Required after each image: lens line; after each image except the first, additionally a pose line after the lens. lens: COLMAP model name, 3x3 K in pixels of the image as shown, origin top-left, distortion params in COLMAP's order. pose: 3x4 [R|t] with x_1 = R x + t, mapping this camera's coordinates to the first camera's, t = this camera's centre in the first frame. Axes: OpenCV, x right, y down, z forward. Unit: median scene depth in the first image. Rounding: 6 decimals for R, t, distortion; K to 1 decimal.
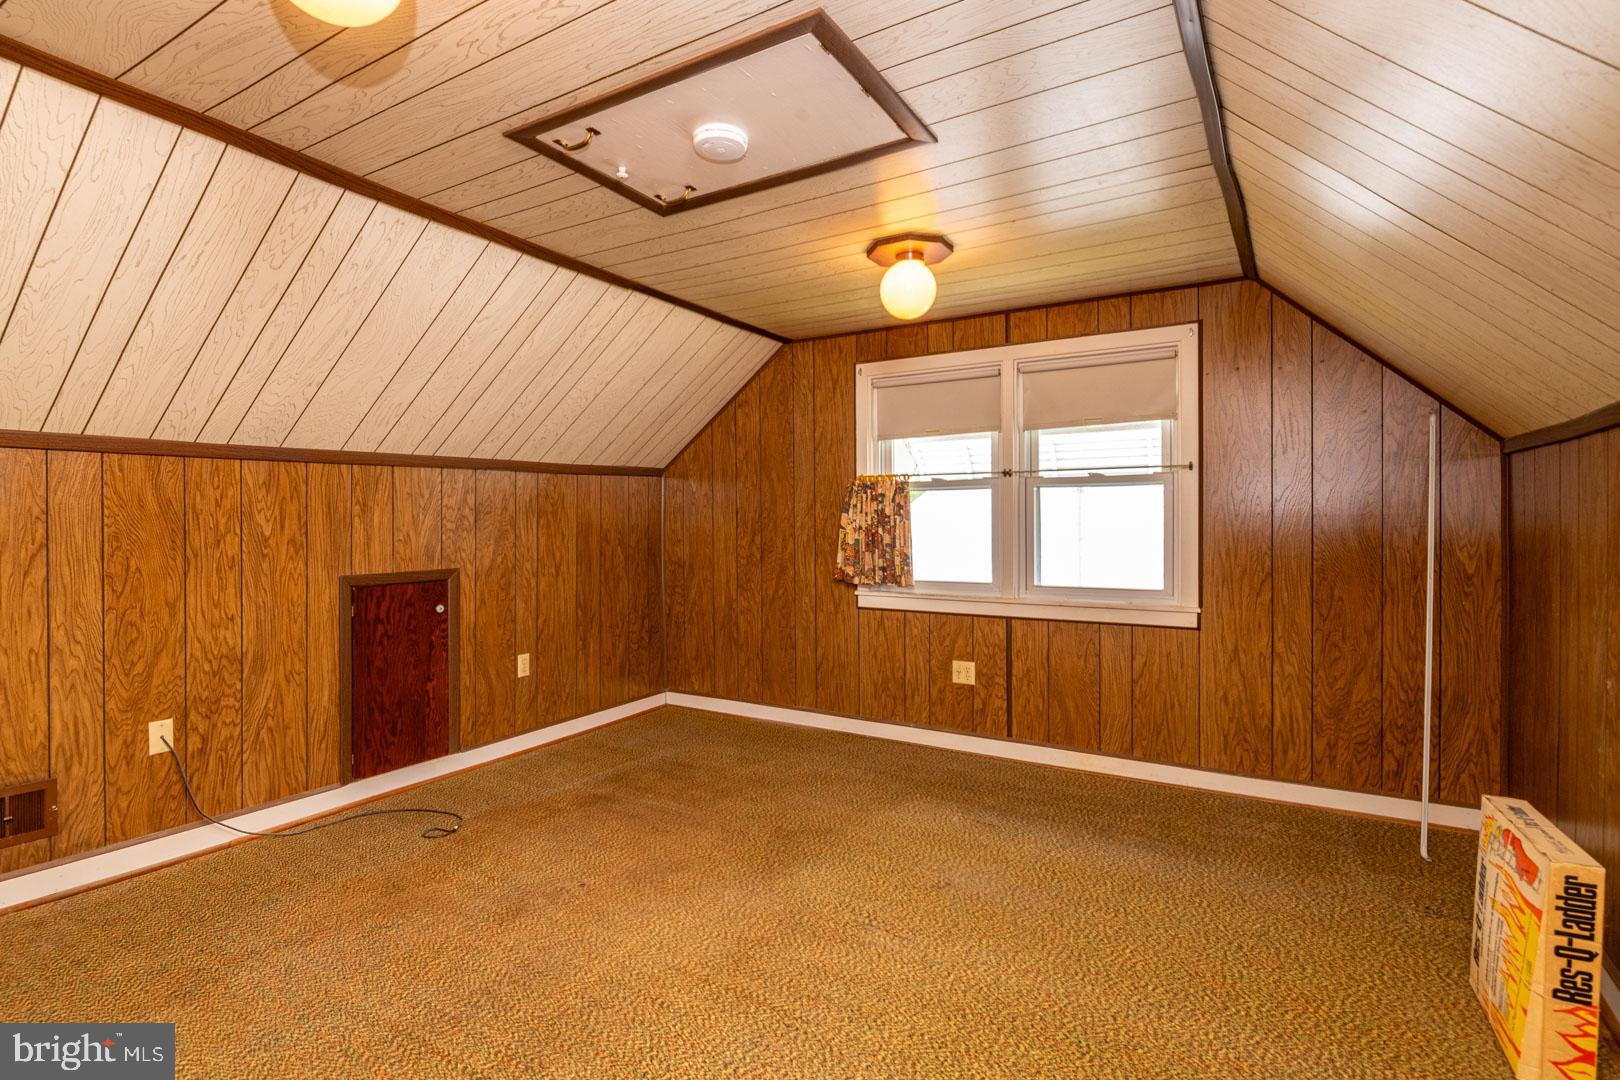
lens RADIAL K [[786.8, 0, 811.9], [0, 786.8, 527.8], [0, 0, 1]] dist [-0.001275, -0.006198]
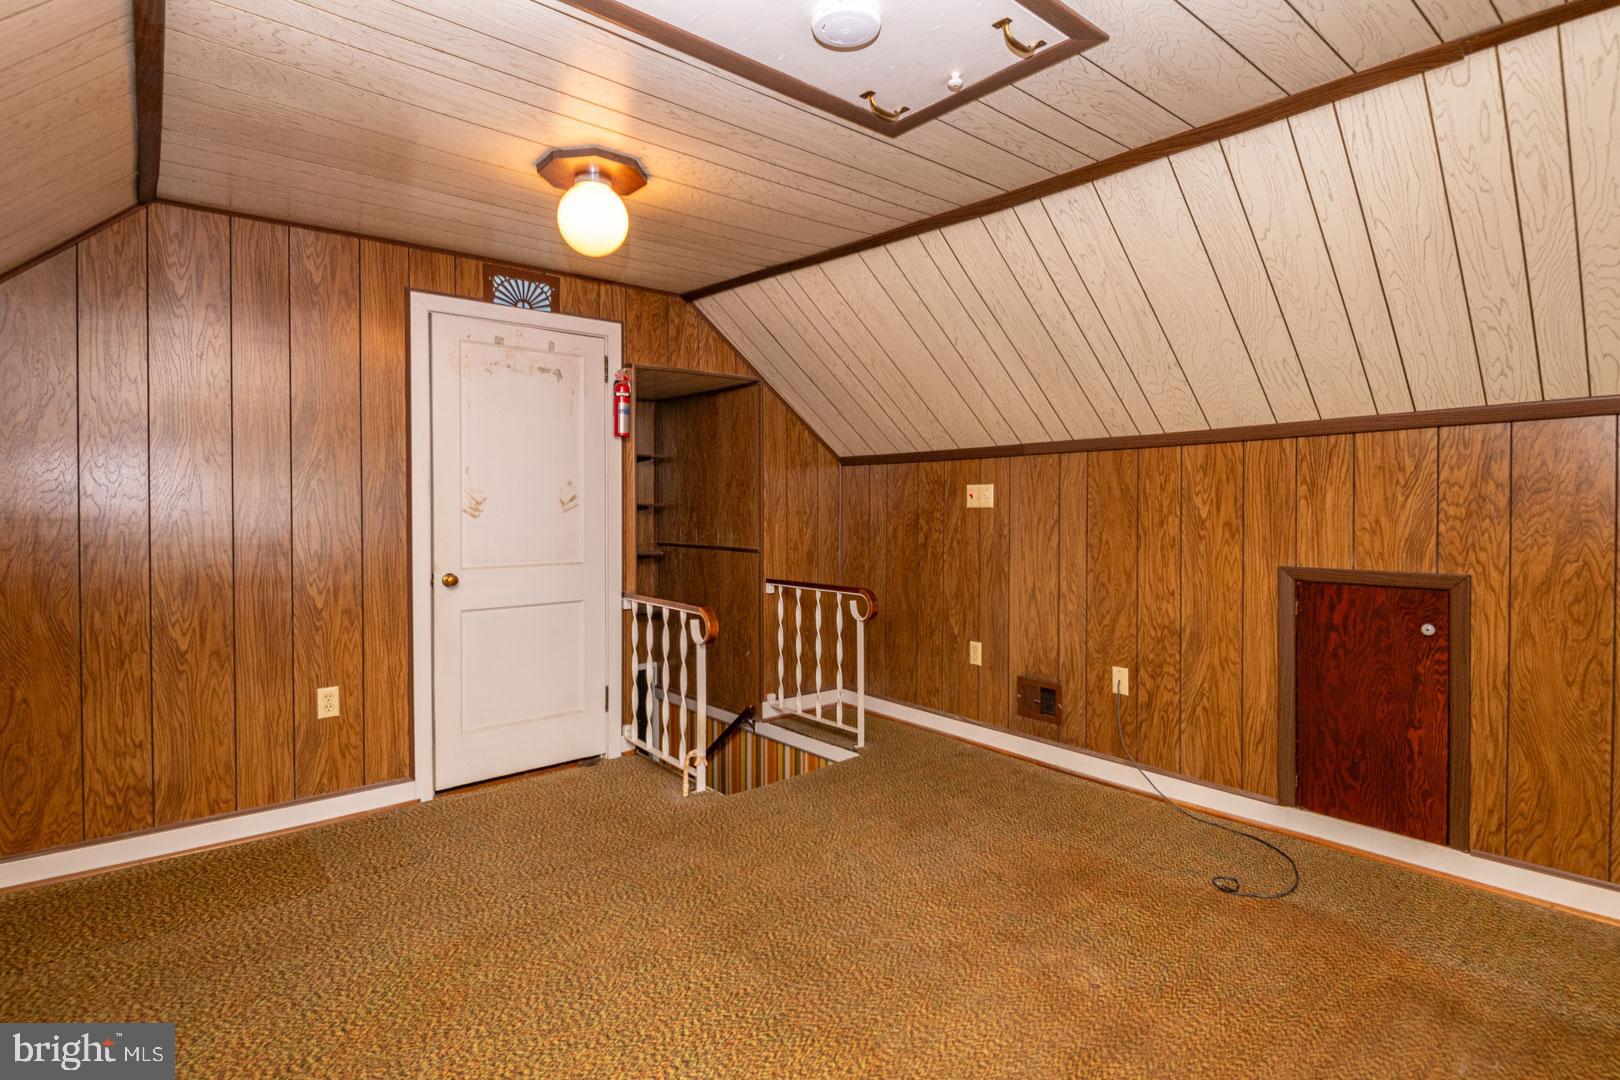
lens RADIAL K [[786.8, 0, 789.4], [0, 786.8, 512.1], [0, 0, 1]] dist [-0.001275, -0.006198]
pose [[-0.330249, 0.011985, -0.943818, 0.418708], [-0.007784, 0.999851, 0.015420, -0.008622], [0.943862, 0.012439, -0.330106, 0.786084]]
